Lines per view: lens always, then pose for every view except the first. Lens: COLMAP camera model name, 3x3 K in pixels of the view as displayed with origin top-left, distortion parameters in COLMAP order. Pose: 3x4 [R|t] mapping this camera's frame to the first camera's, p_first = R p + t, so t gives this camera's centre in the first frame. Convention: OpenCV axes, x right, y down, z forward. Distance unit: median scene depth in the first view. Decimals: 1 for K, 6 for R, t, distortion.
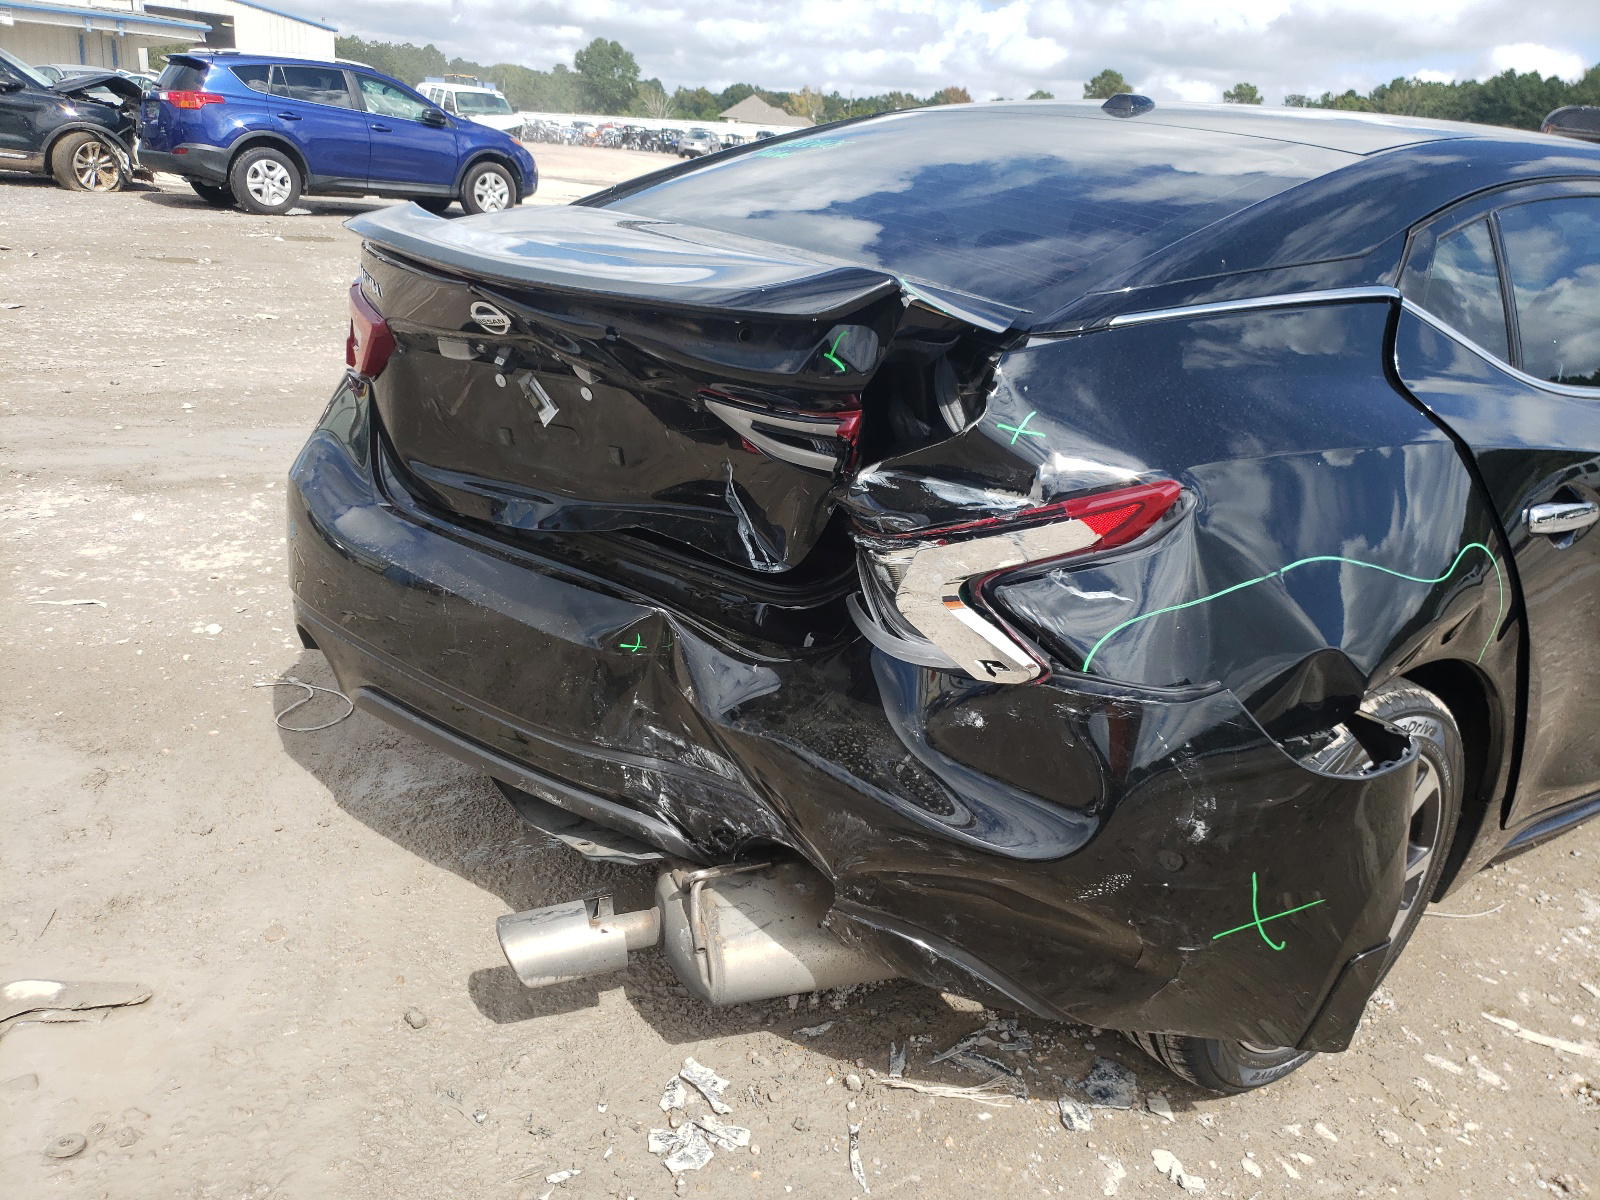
lens RADIAL K [[1224.5, 0, 801.5], [0, 1224.5, 606.2], [0, 0, 1]] dist [0.006261, -0.008796]
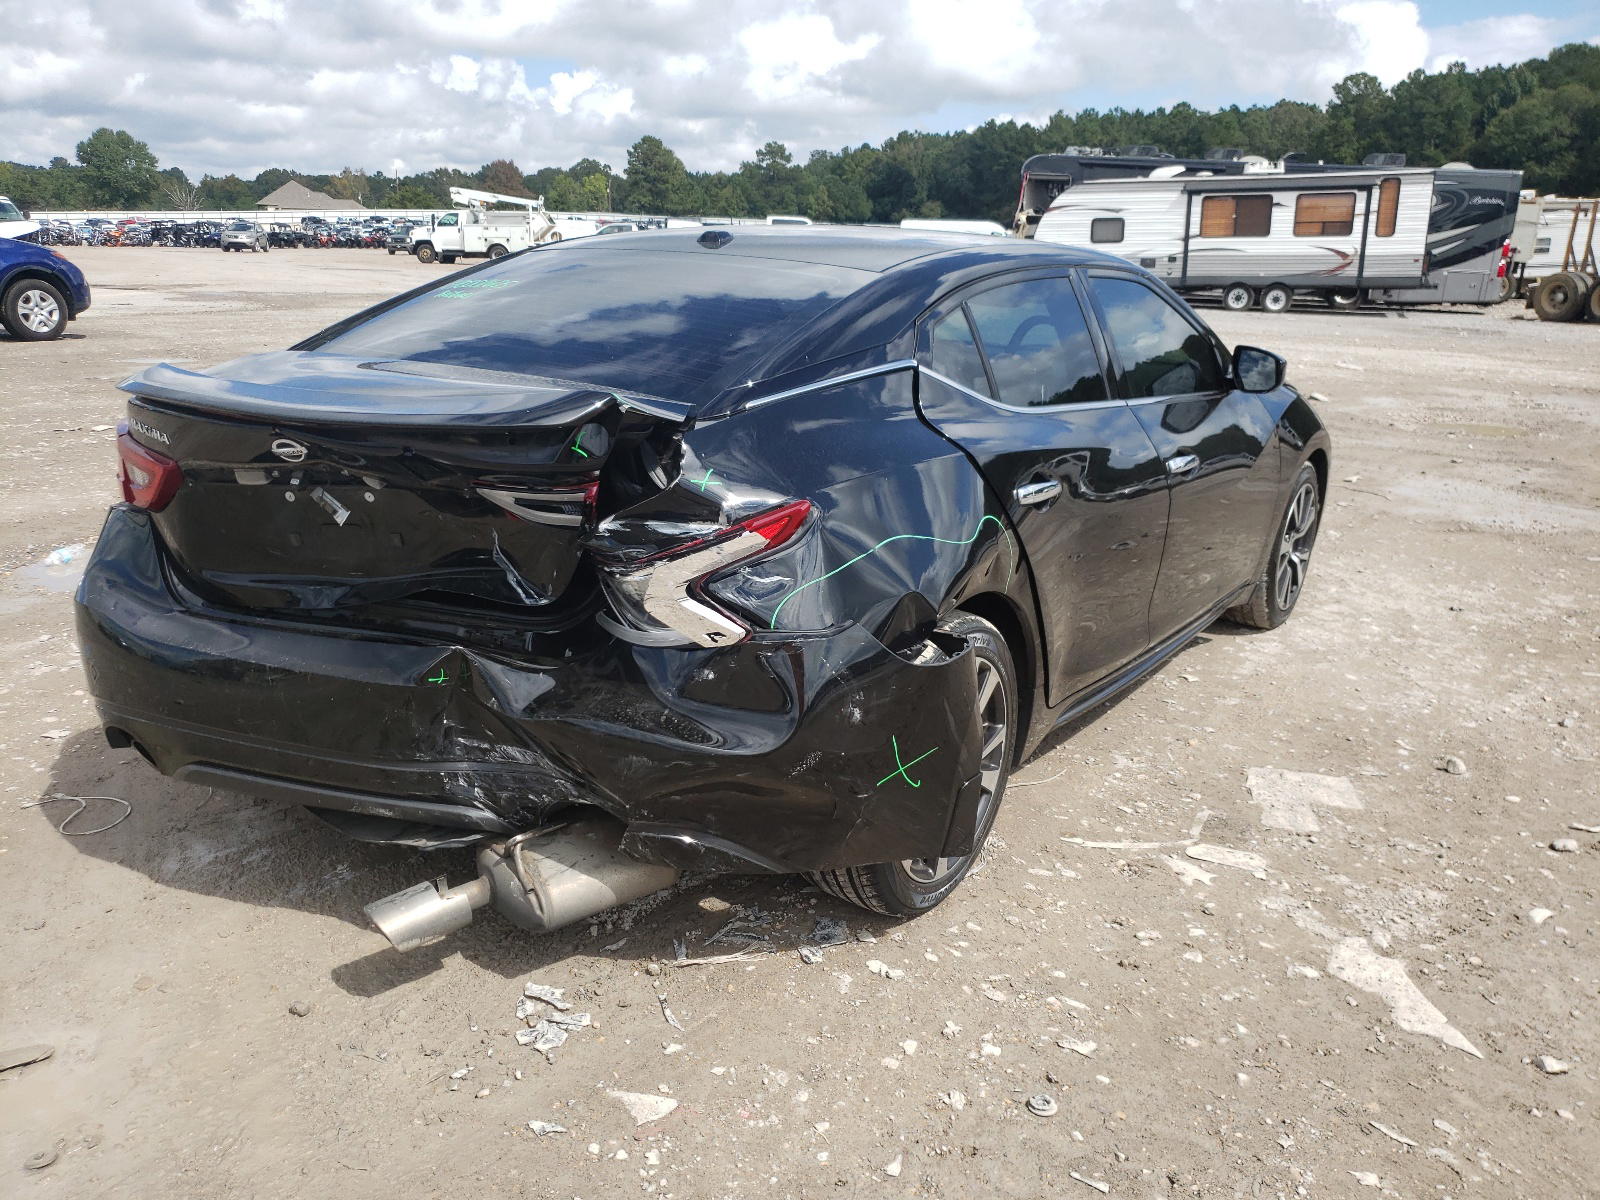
lens RADIAL K [[1224.5, 0, 800.7], [0, 1224.5, 599.3], [0, 0, 1]] dist [0.006261, -0.008796]
pose [[0.940863, -0.157276, 0.300069, -0.148654], [0.172926, 0.984587, -0.026155, 0.048532], [-0.291330, 0.076498, 0.953559, -0.377458]]
